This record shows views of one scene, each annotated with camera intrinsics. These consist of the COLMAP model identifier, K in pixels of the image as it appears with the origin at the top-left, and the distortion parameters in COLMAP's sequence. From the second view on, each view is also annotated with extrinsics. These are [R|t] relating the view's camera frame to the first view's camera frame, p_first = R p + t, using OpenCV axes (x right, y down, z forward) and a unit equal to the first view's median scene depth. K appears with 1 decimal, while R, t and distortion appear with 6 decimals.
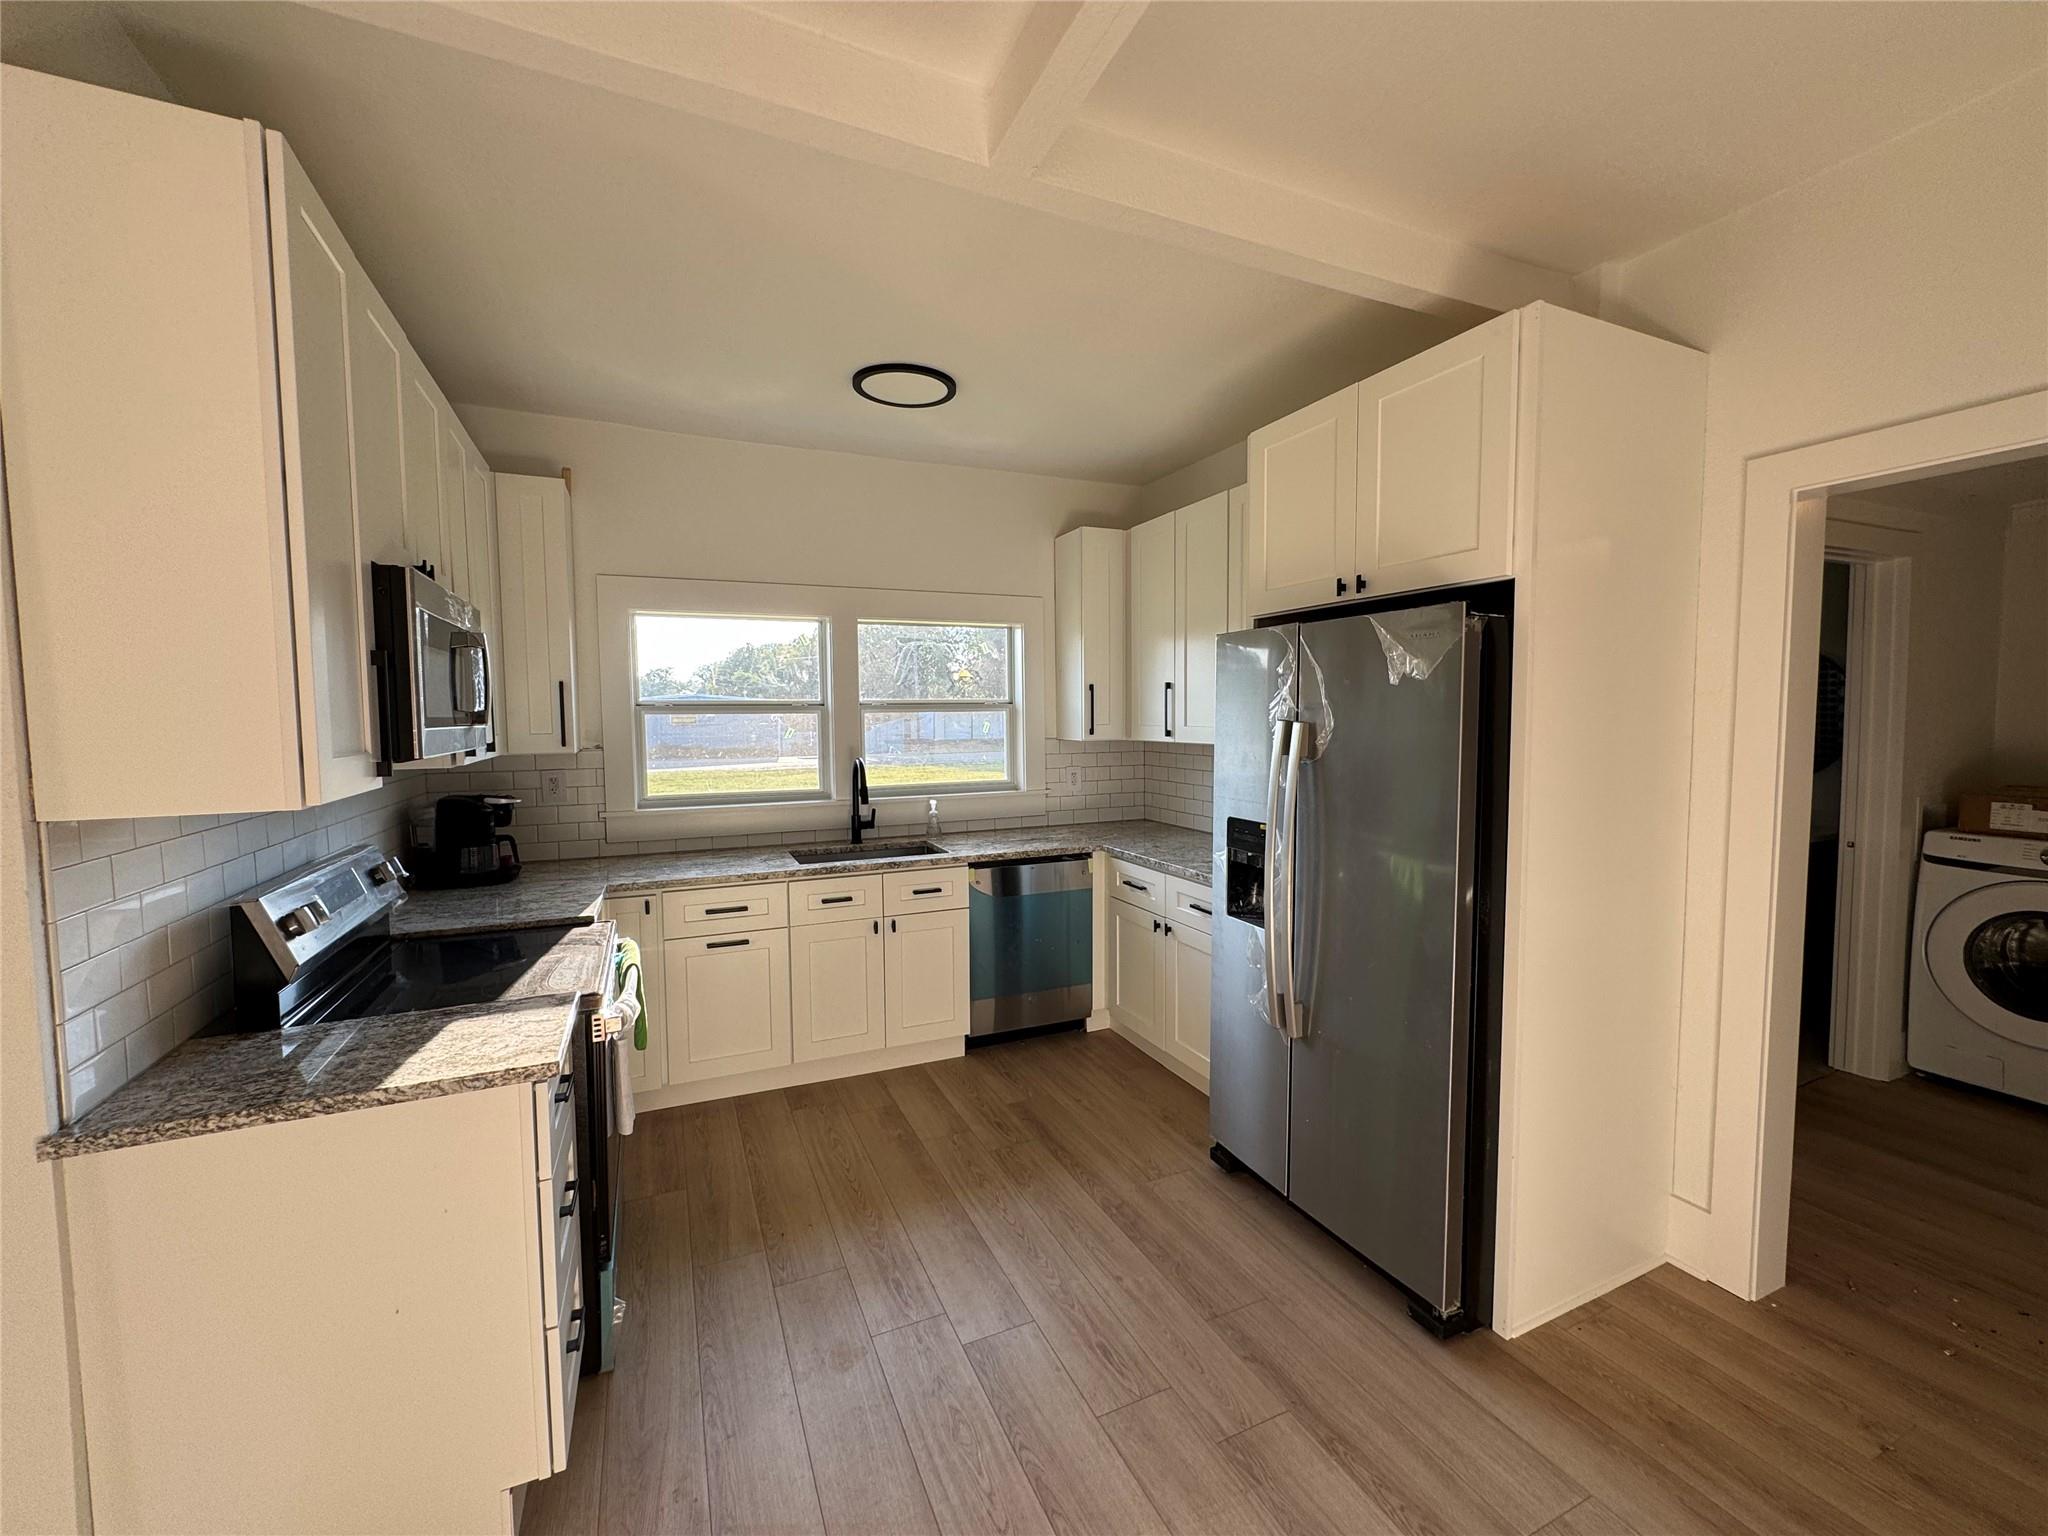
lens RADIAL K [[819.2, 0, 1027.4], [0, 819.2, 765.3], [0, 0, 1]] dist [-0.001113, 0.000279]
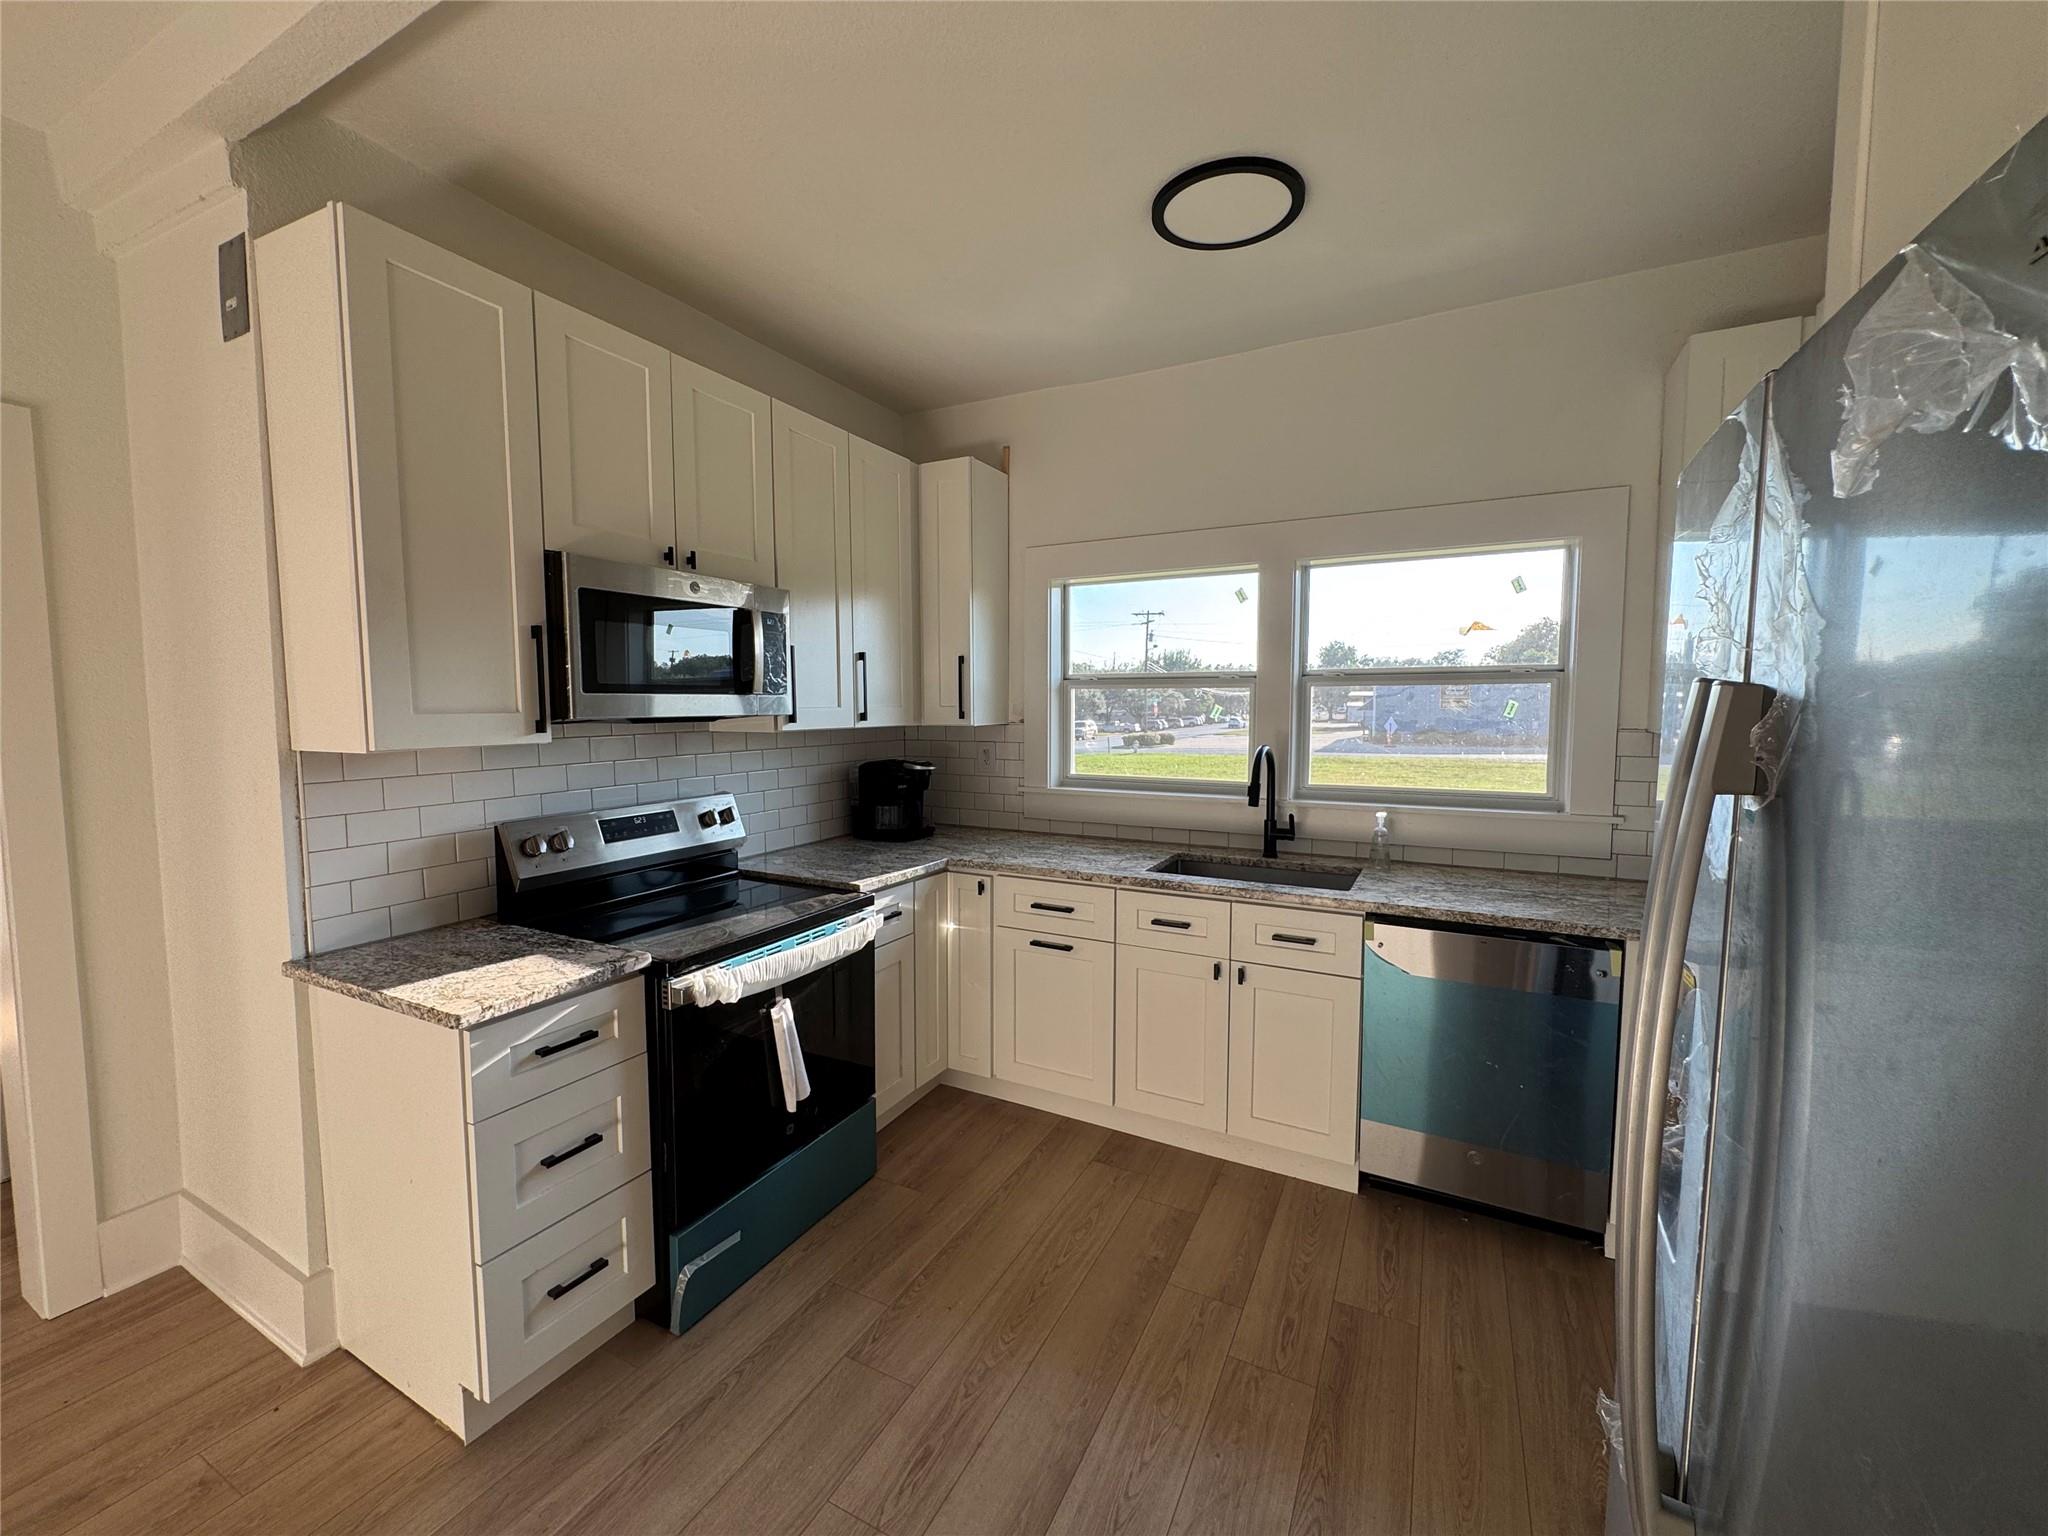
lens RADIAL K [[819.2, 0, 1027.4], [0, 819.2, 765.3], [0, 0, 1]] dist [-0.001113, 0.000279]
pose [[0.621911, 0.067637, -0.780161, 0.292808], [-0.052316, 0.997626, 0.044787, -0.014929], [0.781338, 0.012961, 0.623973, 0.414510]]
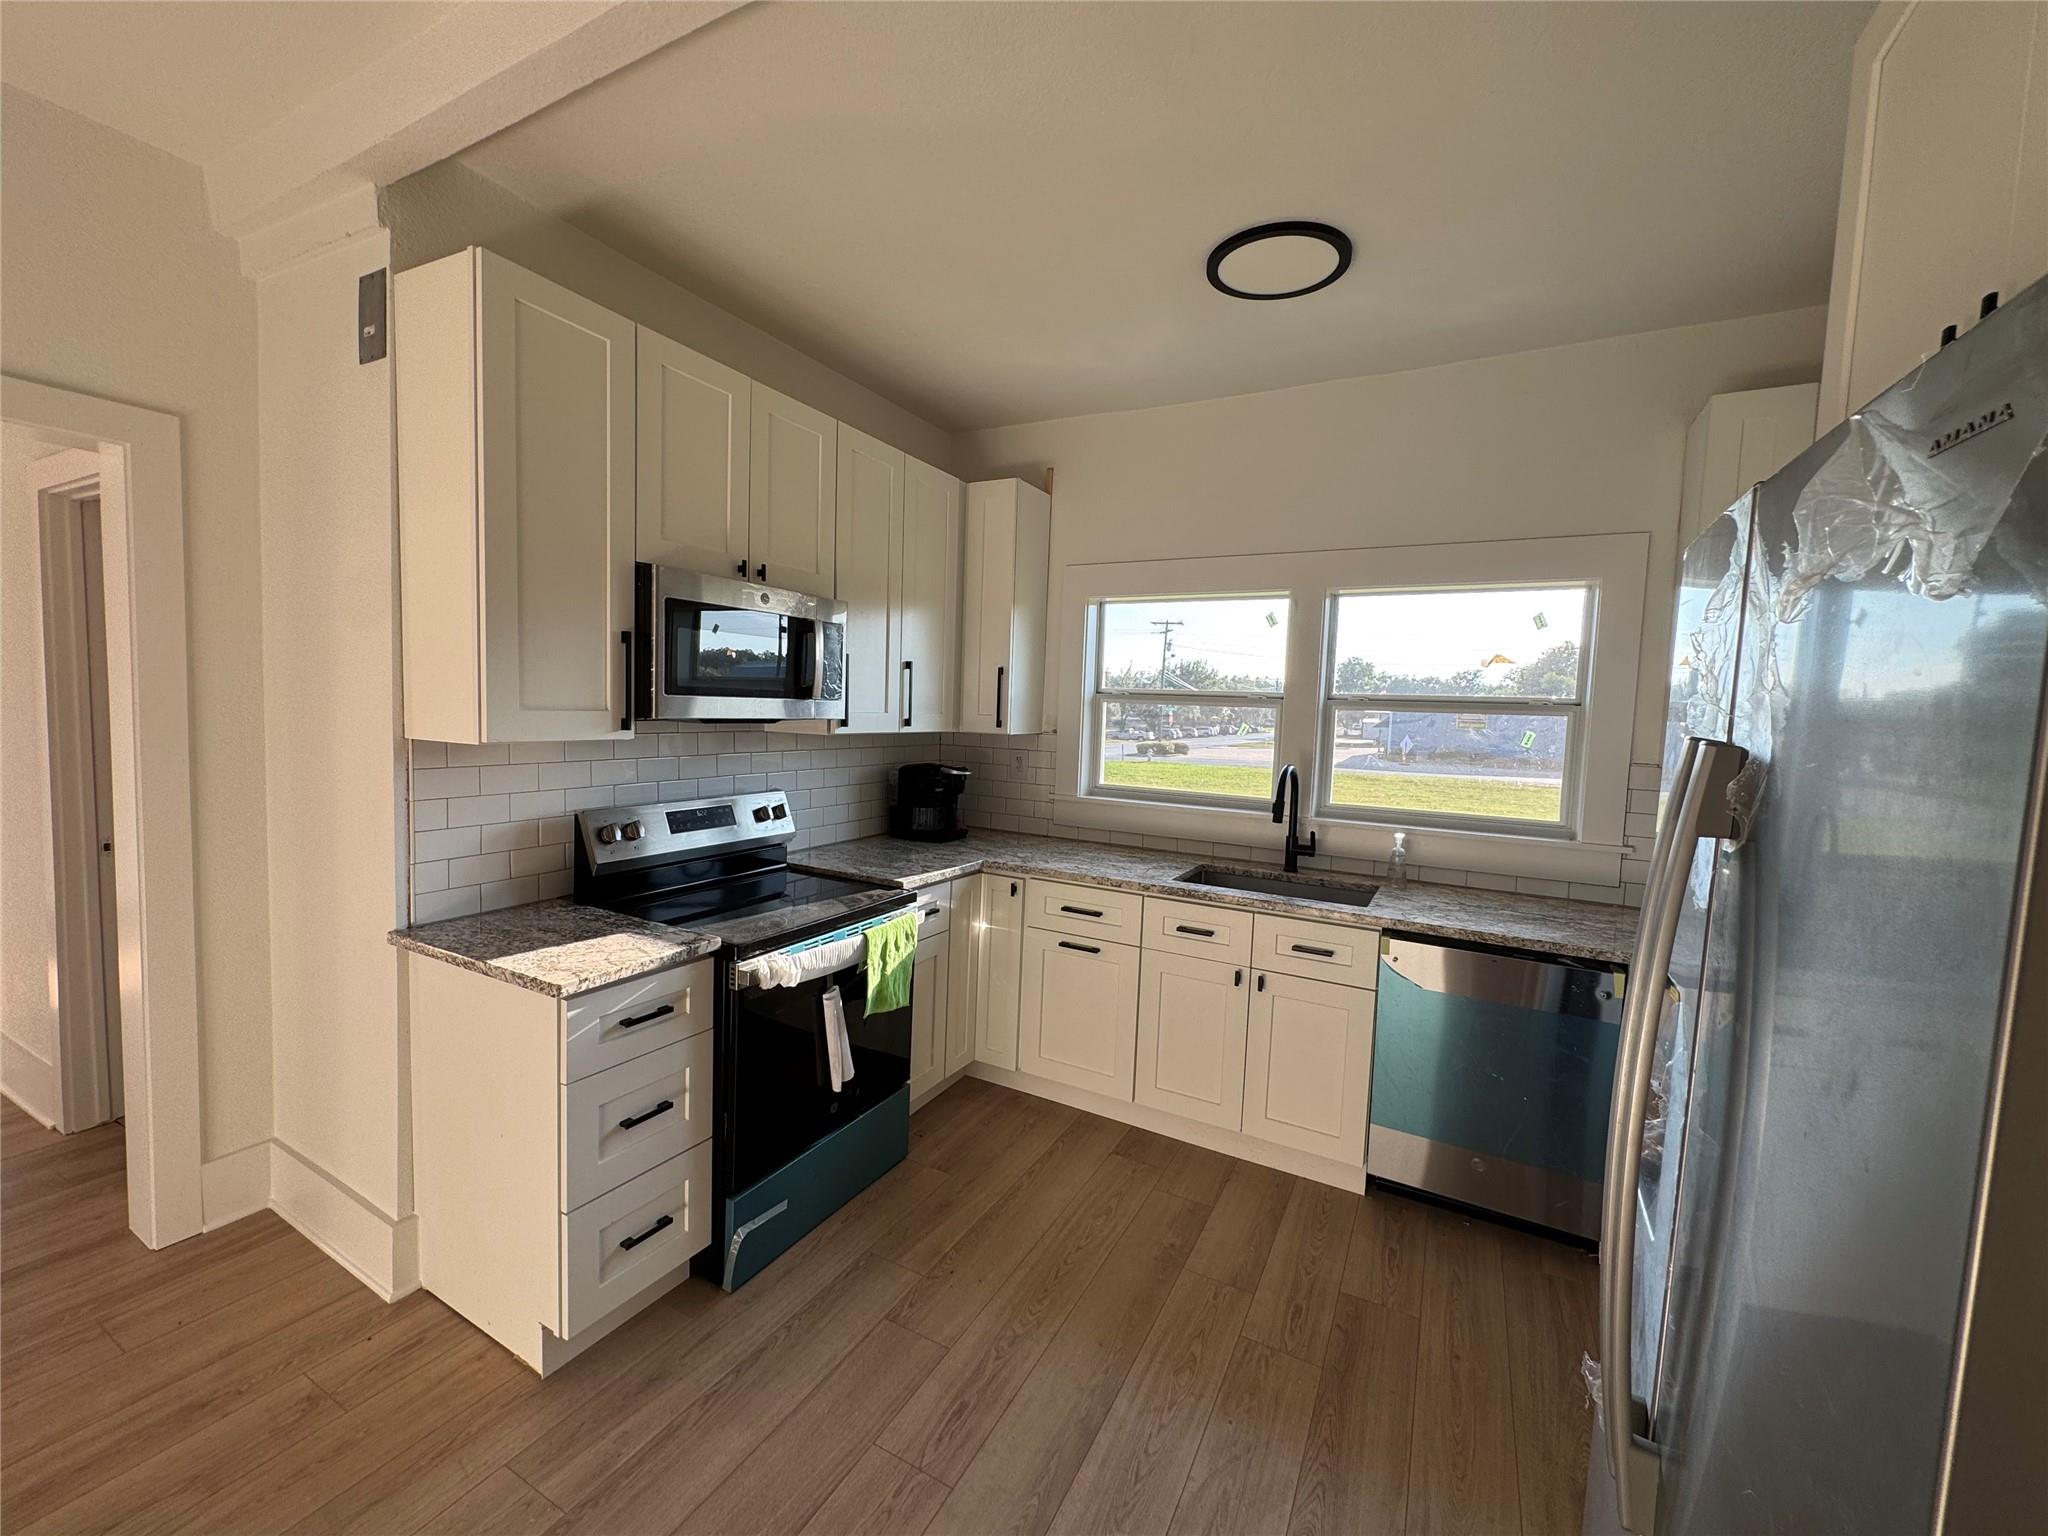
lens RADIAL K [[819.2, 0, 1027.4], [0, 819.2, 765.3], [0, 0, 1]] dist [-0.001113, 0.000279]
pose [[0.607540, 0.088325, -0.789363, 0.311620], [-0.090696, 0.995012, 0.041531, -0.021312], [0.789094, 0.046360, 0.612521, 0.364269]]
